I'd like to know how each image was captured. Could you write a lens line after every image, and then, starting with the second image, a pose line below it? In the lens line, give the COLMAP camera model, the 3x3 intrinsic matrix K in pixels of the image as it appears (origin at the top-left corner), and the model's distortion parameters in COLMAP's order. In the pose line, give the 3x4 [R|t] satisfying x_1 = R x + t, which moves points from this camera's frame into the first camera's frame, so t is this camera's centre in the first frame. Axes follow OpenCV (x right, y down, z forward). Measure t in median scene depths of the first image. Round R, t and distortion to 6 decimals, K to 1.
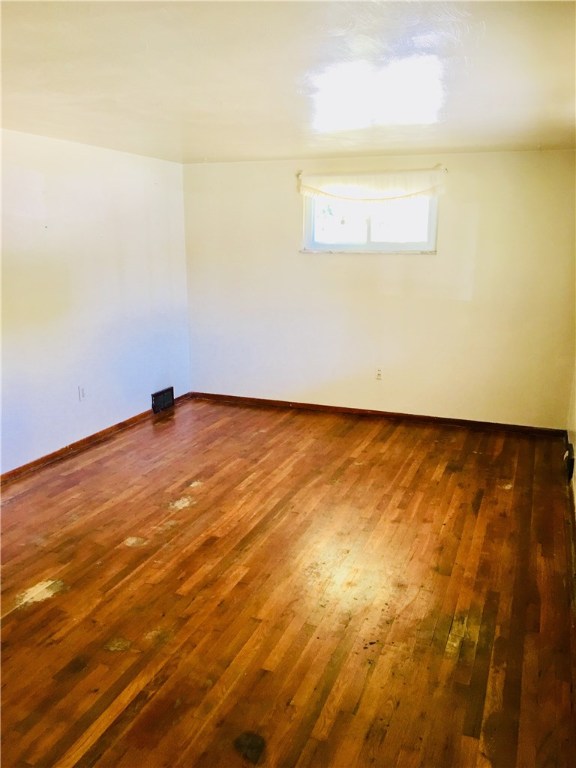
lens RADIAL K [[658.3, 0, 288.0], [0, 658.3, 384.0], [0, 0, 1]] dist [0.111212, -0.189801]
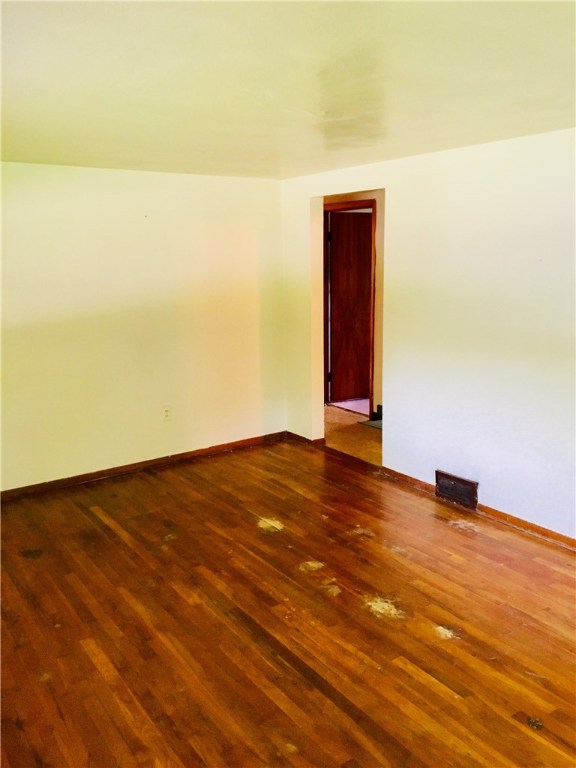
lens RADIAL K [[658.3, 0, 288.0], [0, 658.3, 384.0], [0, 0, 1]] dist [0.111212, -0.189801]
pose [[-0.569427, 0.162021, -0.805917, 0.491424], [-0.170295, 0.935867, 0.308469, -0.285291], [0.804209, 0.312894, -0.505317, 1.257853]]
